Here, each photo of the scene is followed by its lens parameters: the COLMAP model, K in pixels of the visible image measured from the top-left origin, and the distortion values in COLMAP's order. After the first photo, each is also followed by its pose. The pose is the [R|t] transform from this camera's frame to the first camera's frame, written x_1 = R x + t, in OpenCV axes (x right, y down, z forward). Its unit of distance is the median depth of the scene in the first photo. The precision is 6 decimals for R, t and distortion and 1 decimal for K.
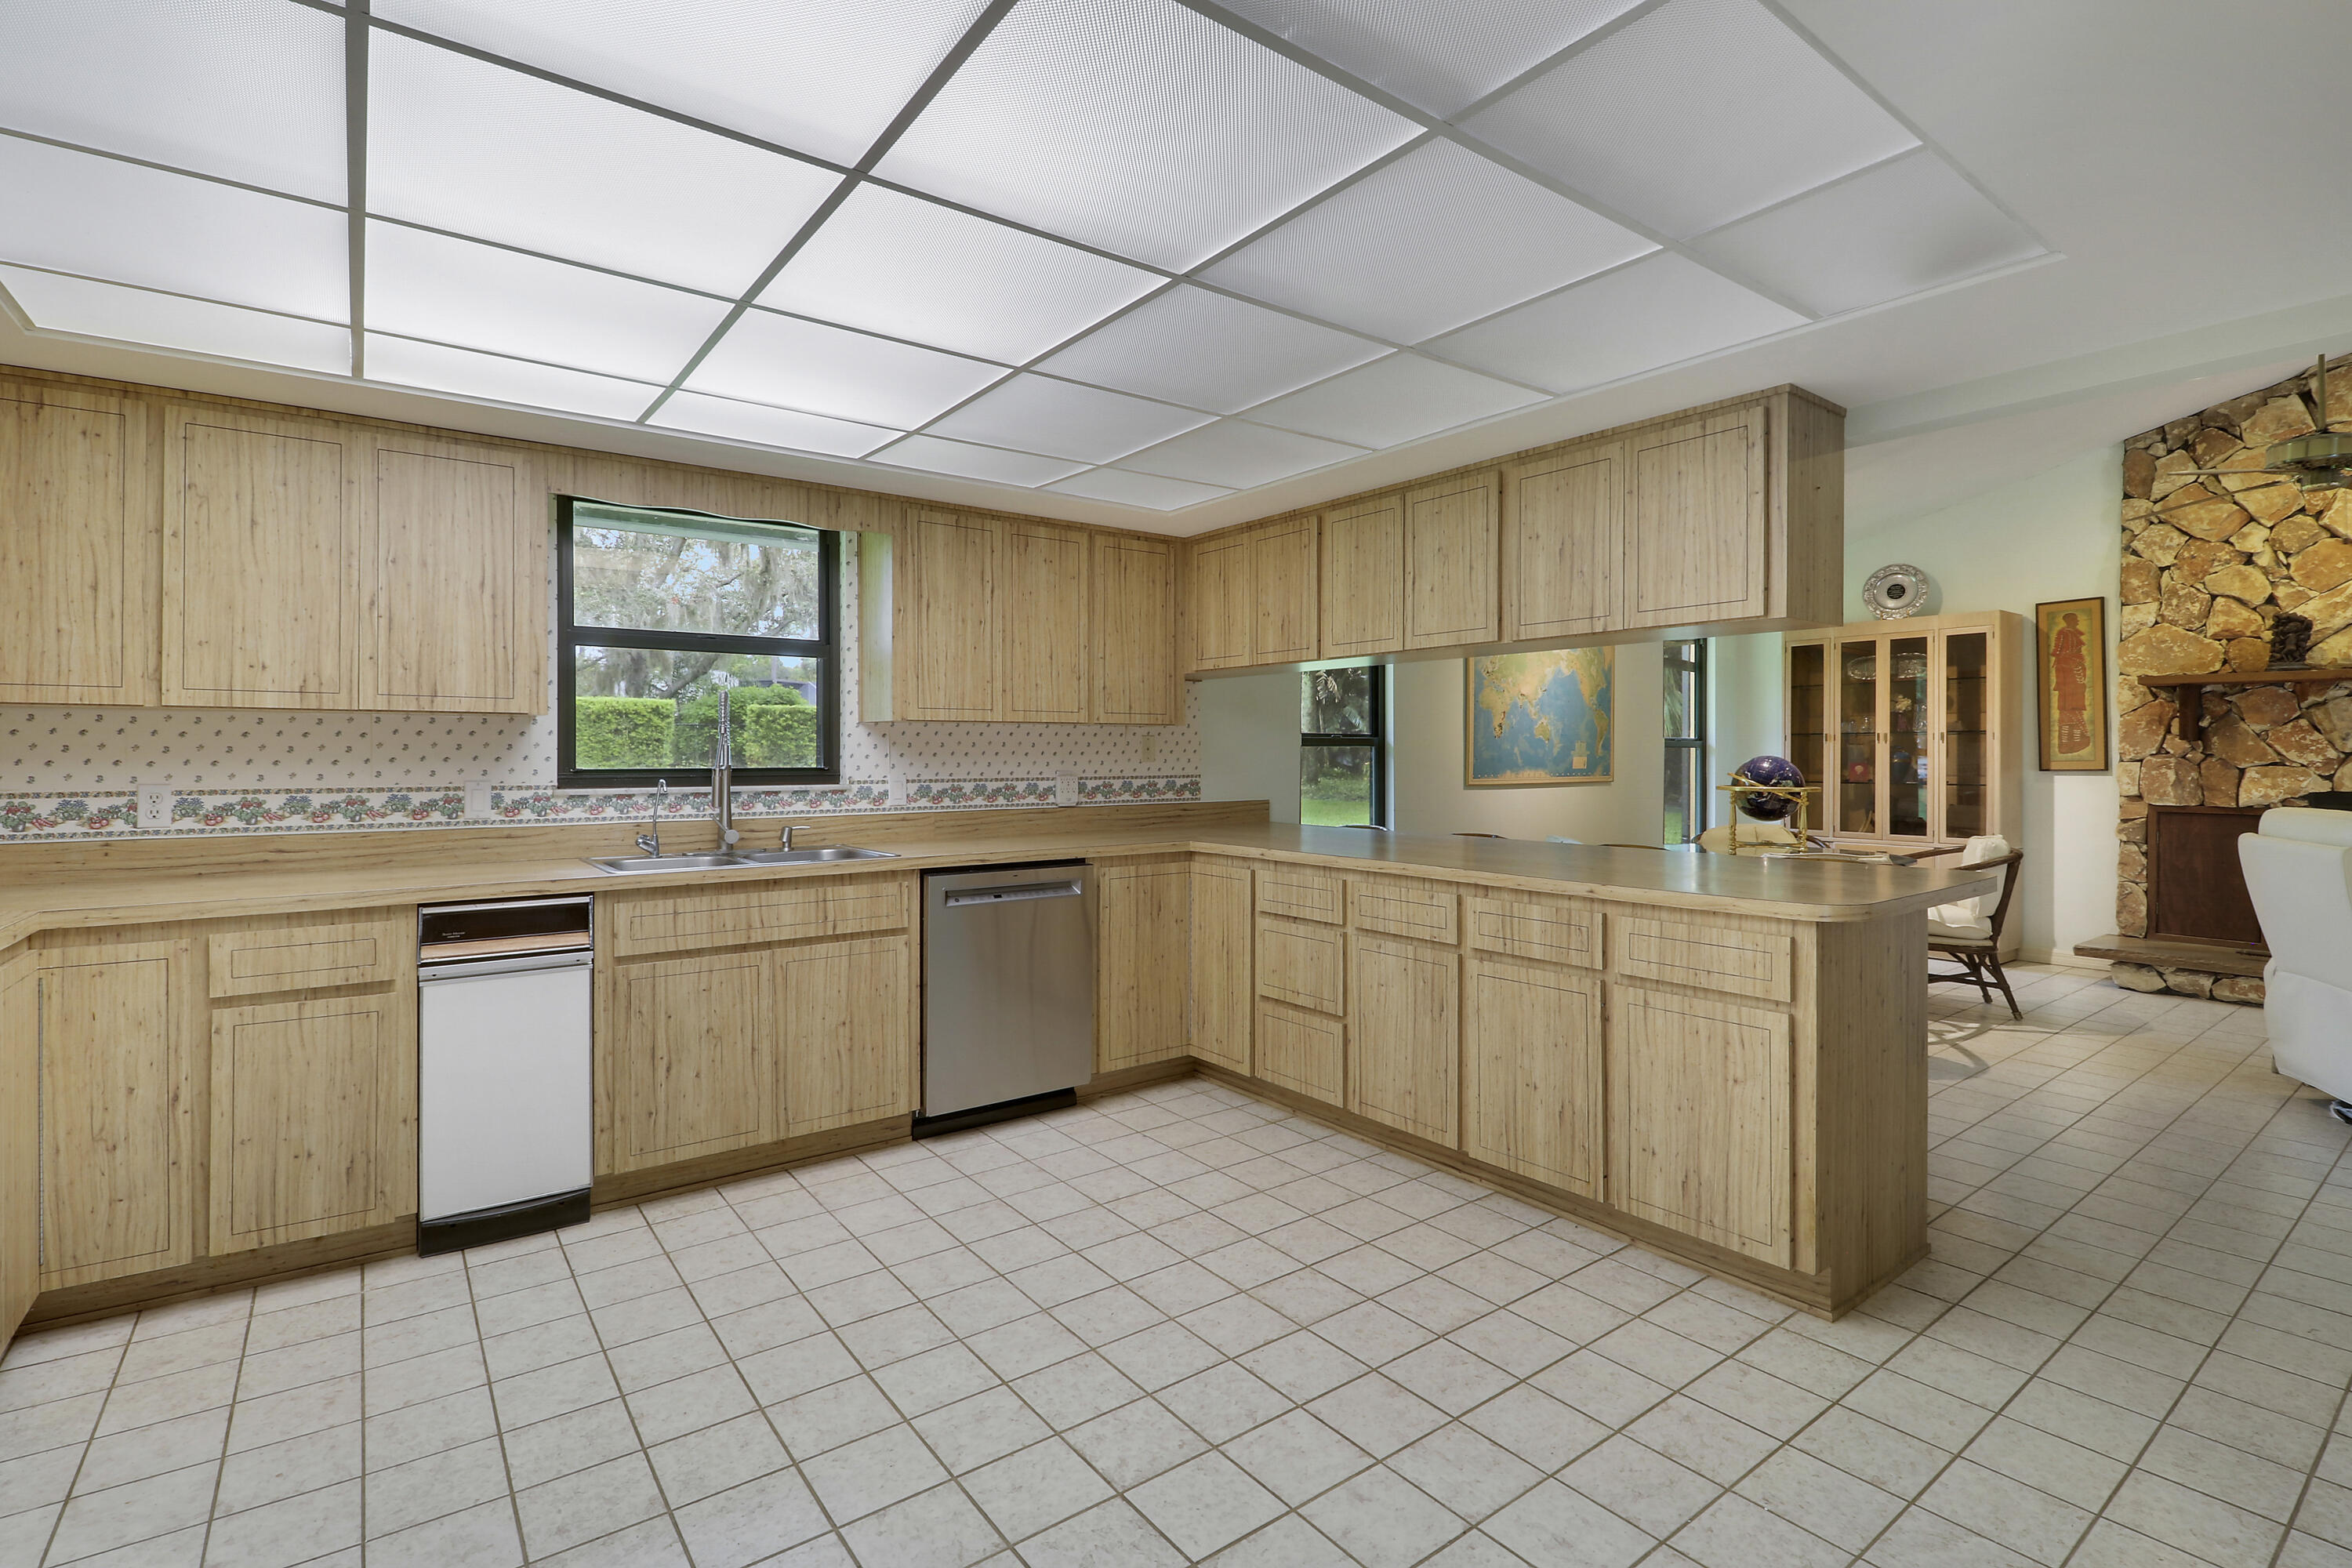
lens RADIAL K [[1101.9, 0, 1186.9], [0, 1101.9, 744.4], [0, 0, 1]] dist [0.001872, -0.013534]
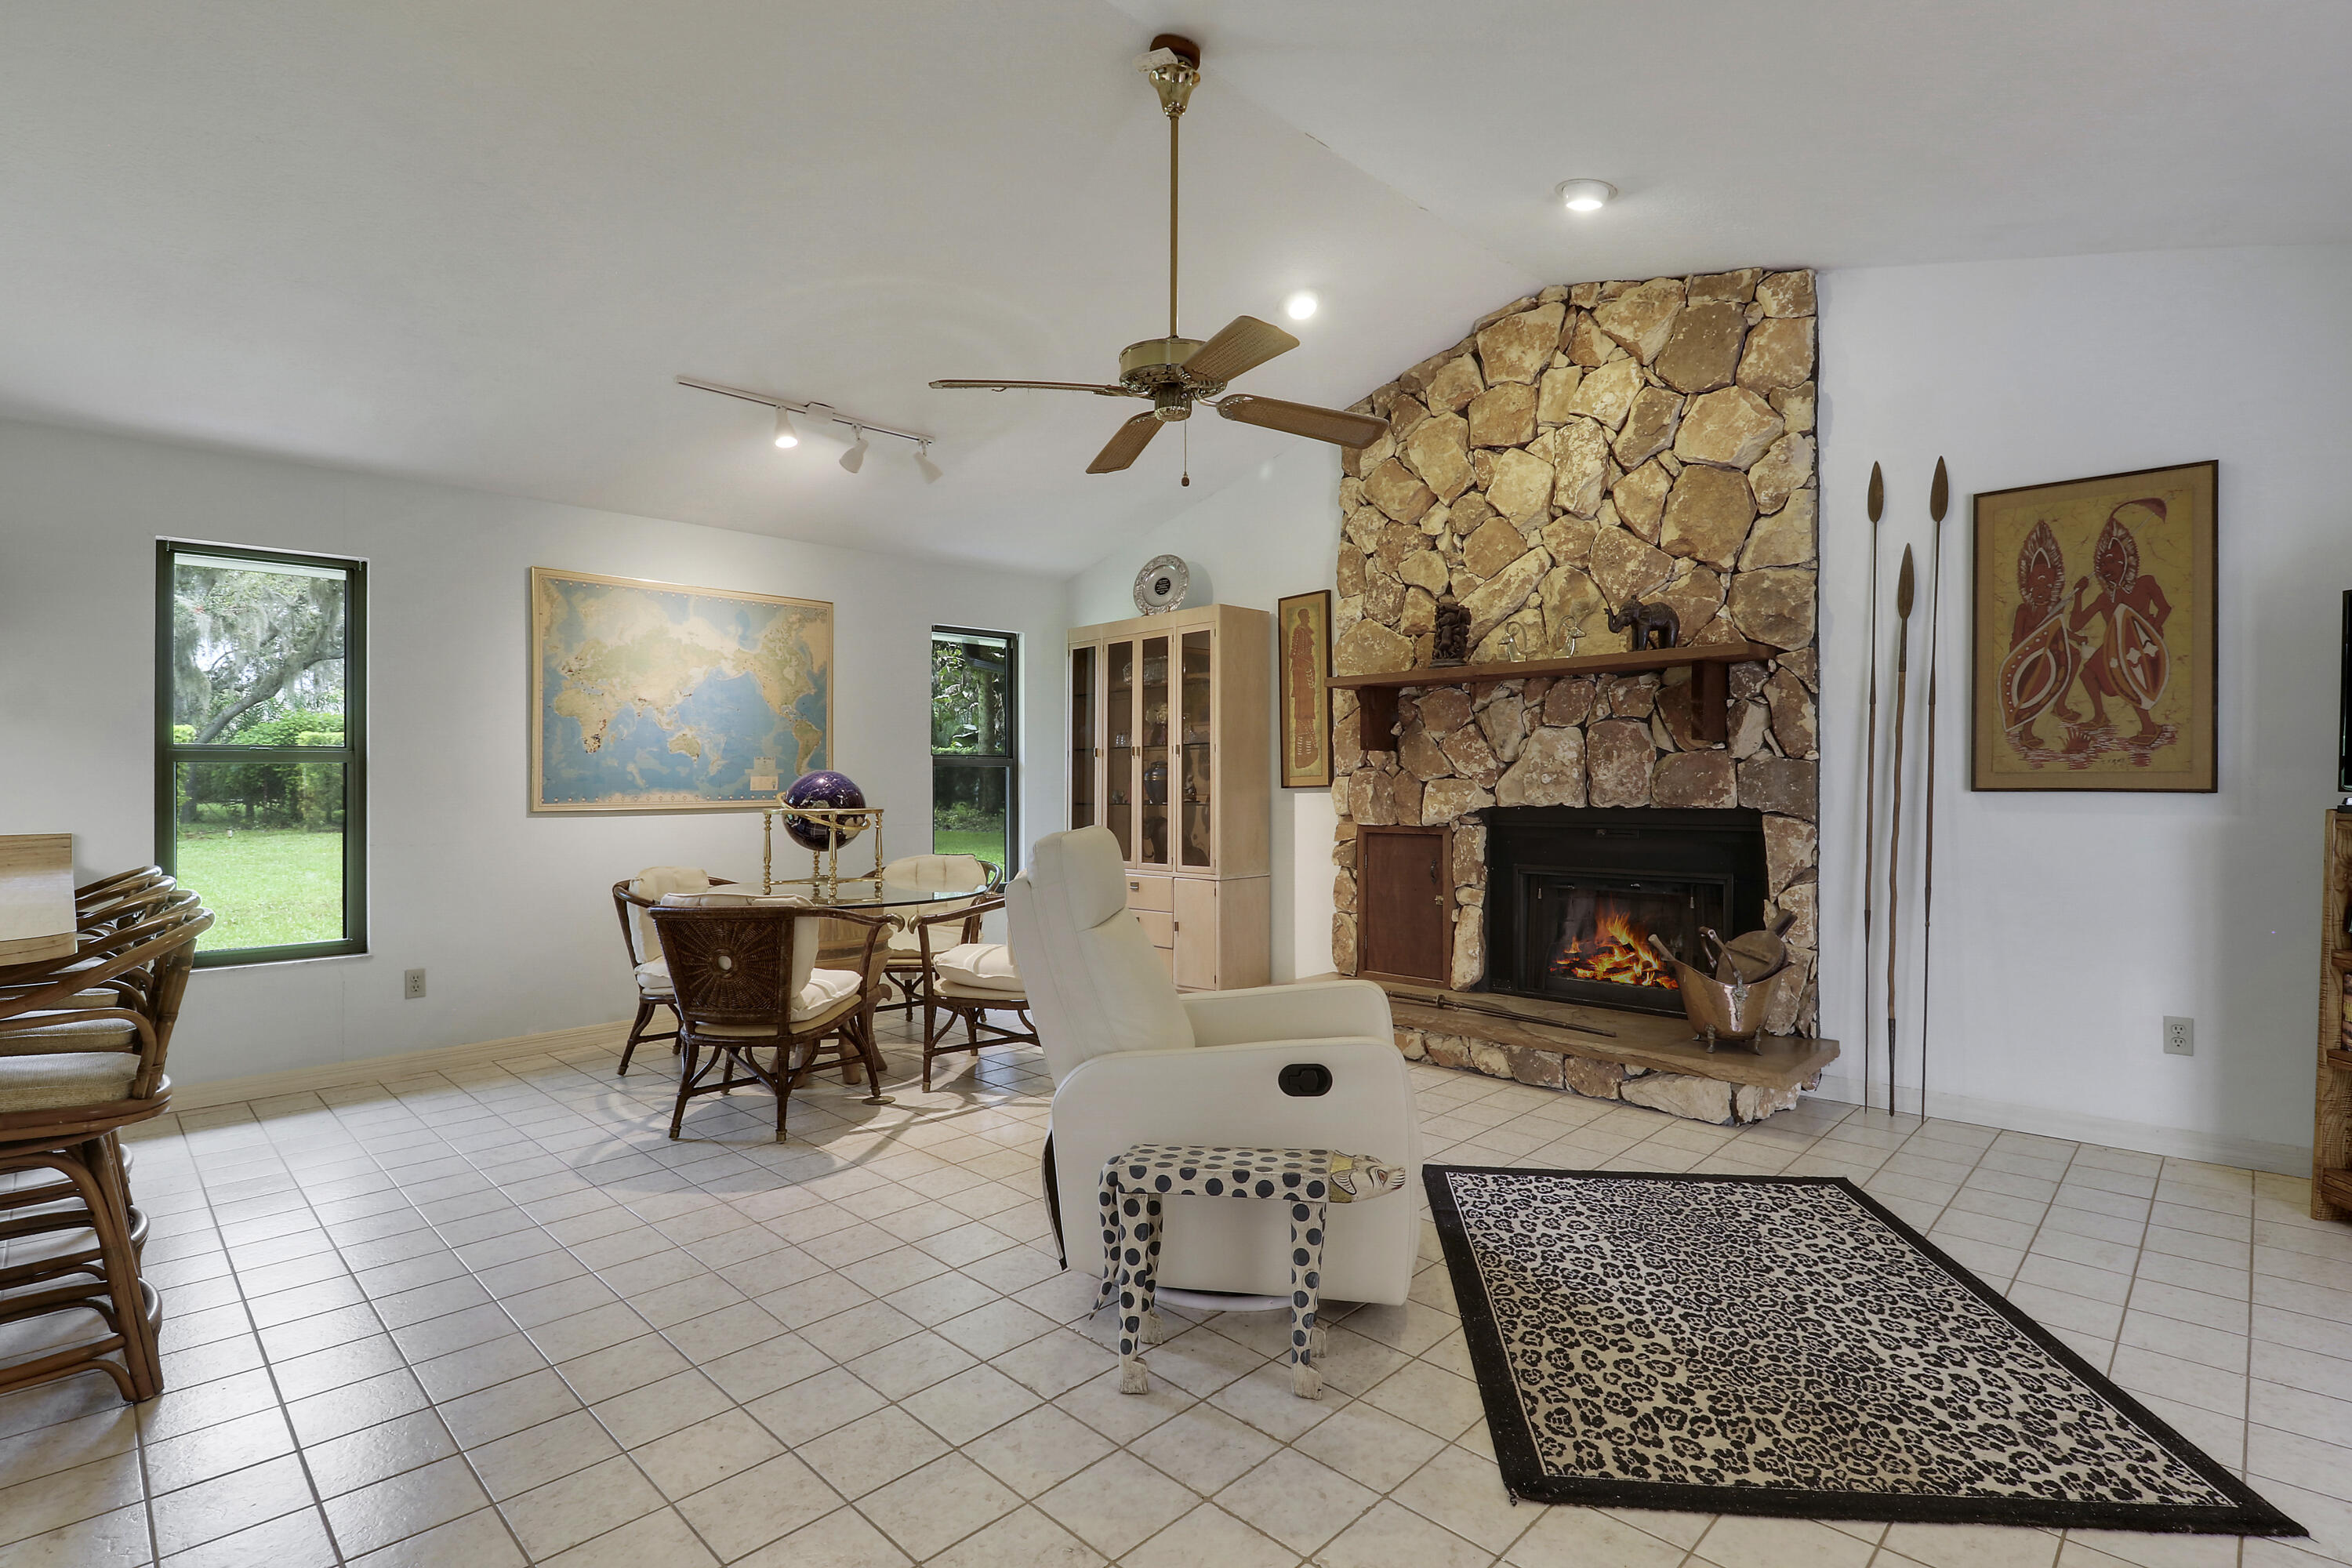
lens RADIAL K [[1101.9, 0, 1184.4], [0, 1101.9, 771.5], [0, 0, 1]] dist [0.001872, -0.013534]
pose [[0.989651, -0.006385, 0.143355, 0.784402], [0.007172, 0.999962, -0.004974, 0.019987], [-0.143318, 0.005951, 0.989659, 0.185202]]
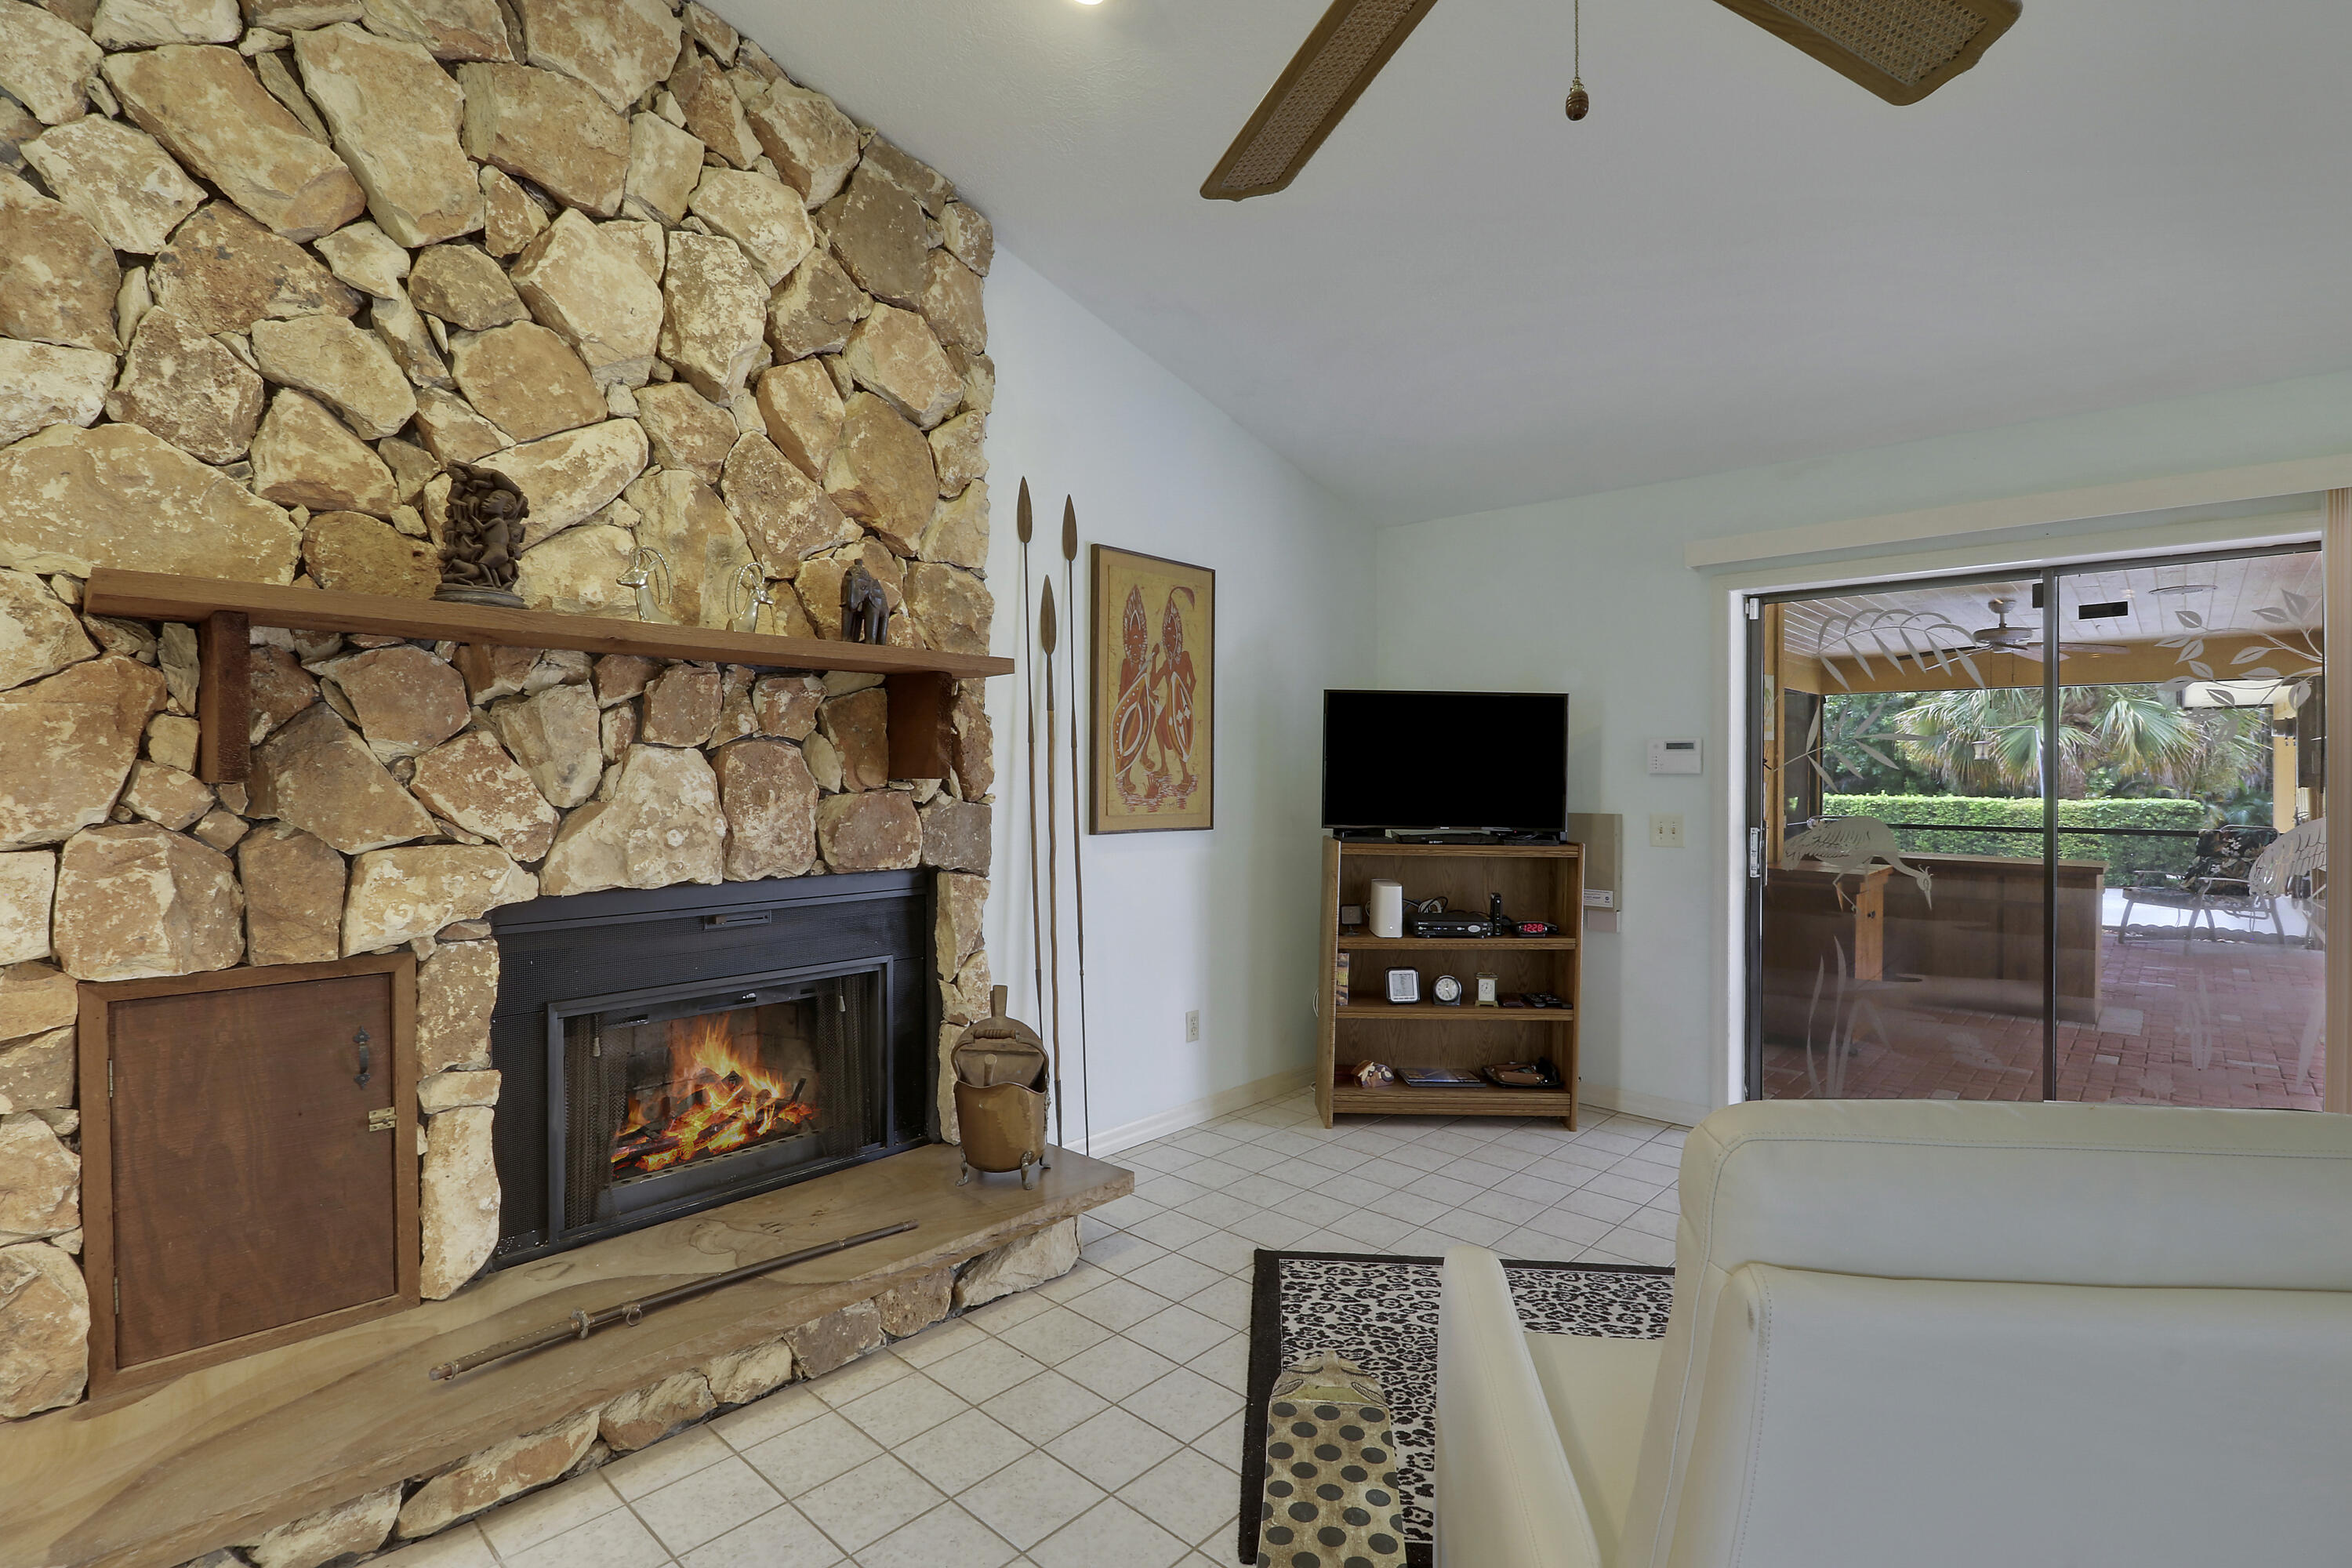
lens RADIAL K [[1101.9, 0, 1159.2], [0, 1101.9, 784.0], [0, 0, 1]] dist [0.001872, -0.013534]
pose [[-0.169806, -0.008845, 0.985438, 0.657700], [-0.004042, 0.999958, 0.008279, -0.008729], [-0.985469, -0.002577, -0.169835, 0.952355]]
